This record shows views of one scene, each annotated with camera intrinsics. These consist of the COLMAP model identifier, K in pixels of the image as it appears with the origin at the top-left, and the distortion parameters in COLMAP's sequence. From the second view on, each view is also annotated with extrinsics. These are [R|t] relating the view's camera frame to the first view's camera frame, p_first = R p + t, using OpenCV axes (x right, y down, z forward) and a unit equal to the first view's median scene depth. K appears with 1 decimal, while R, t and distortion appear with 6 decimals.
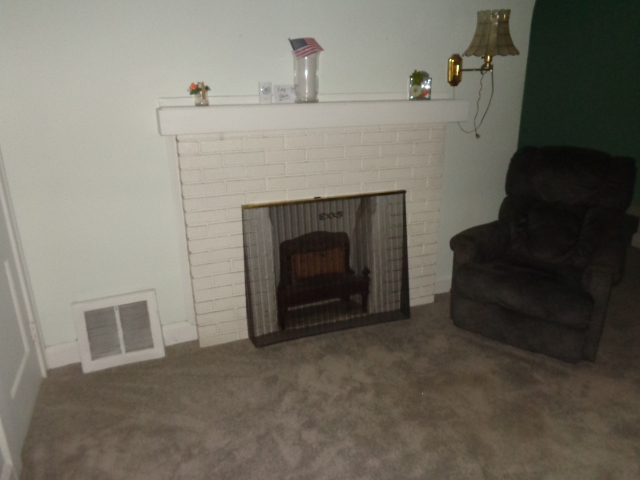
lens RADIAL K [[488.3, 0, 320.7], [0, 488.3, 237.3], [0, 0, 1]] dist [0.001710, 0.008064]
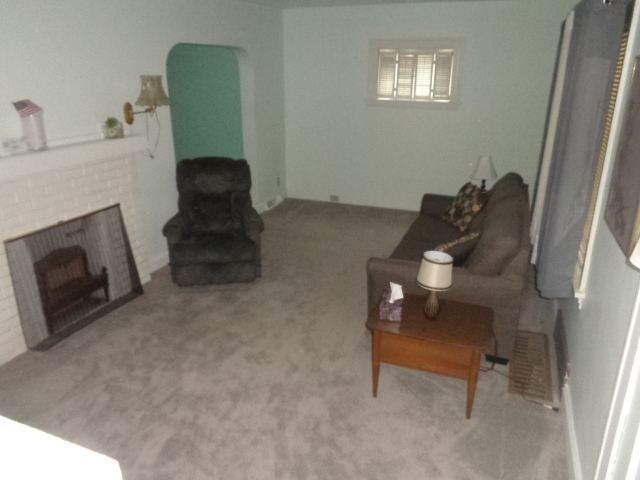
lens RADIAL K [[488.3, 0, 320.7], [0, 488.3, 237.3], [0, 0, 1]] dist [0.001710, 0.008064]
pose [[0.676284, -0.237094, 0.697443, -0.440126], [0.233617, 0.966945, 0.102181, -0.012863], [-0.698615, 0.093831, 0.709319, -0.371461]]
